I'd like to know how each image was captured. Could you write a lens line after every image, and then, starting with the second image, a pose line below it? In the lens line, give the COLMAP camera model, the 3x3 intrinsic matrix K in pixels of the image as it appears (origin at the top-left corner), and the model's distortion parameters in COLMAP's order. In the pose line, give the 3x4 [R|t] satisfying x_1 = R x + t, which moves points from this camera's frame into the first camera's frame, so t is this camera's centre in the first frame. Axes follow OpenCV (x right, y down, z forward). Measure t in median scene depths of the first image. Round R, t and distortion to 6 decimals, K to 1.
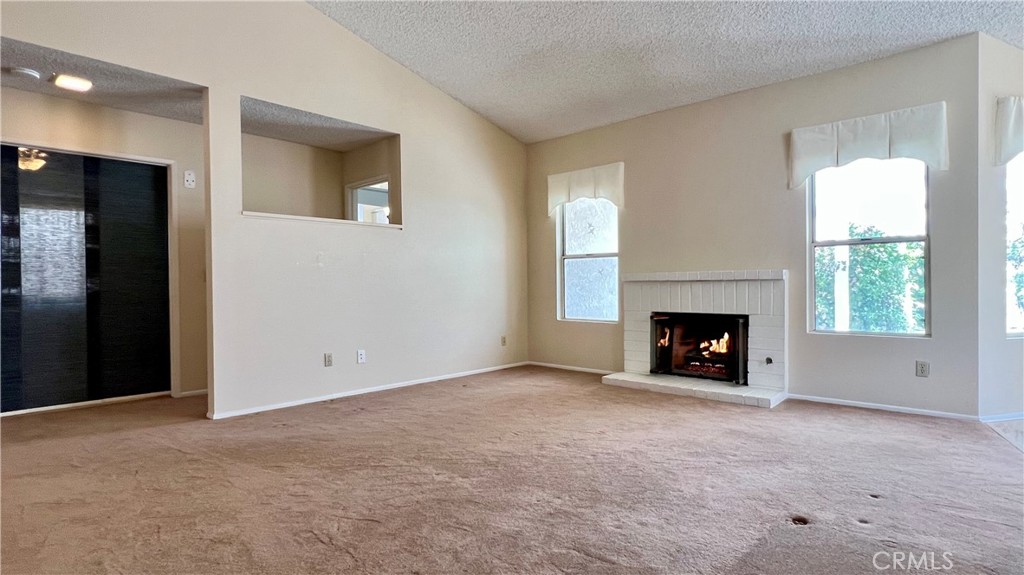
lens RADIAL K [[541.2, 0, 508.1], [0, 541.2, 286.0], [0, 0, 1]] dist [-0.000150, -0.000216]
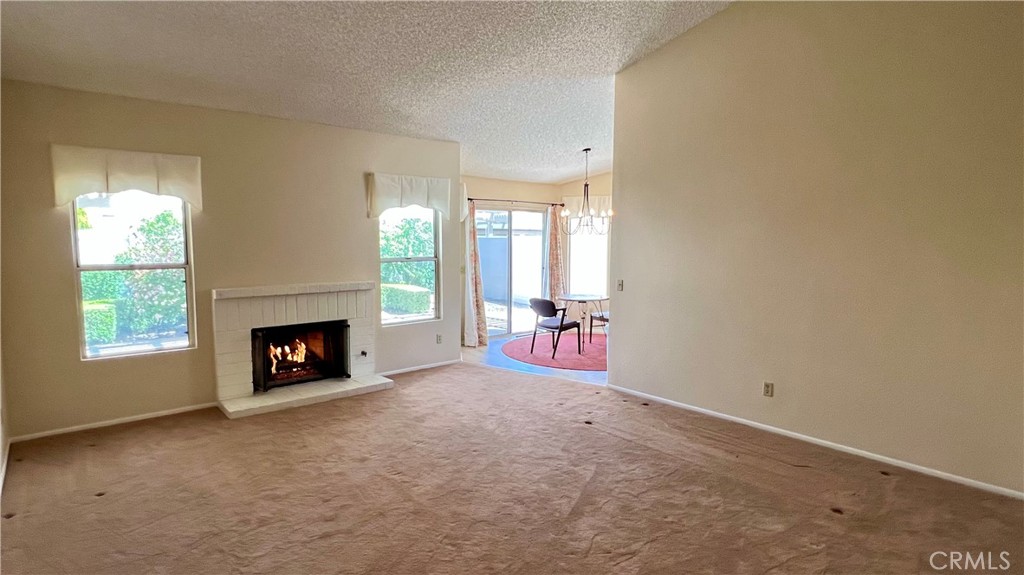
lens RADIAL K [[541.2, 0, 508.1], [0, 541.2, 292.1], [0, 0, 1]] dist [-0.000150, -0.000216]
pose [[0.104157, -0.091561, 0.990337, -0.665520], [-0.001400, 0.995739, 0.092207, -0.112230], [-0.994560, -0.010991, 0.103585, 0.493848]]
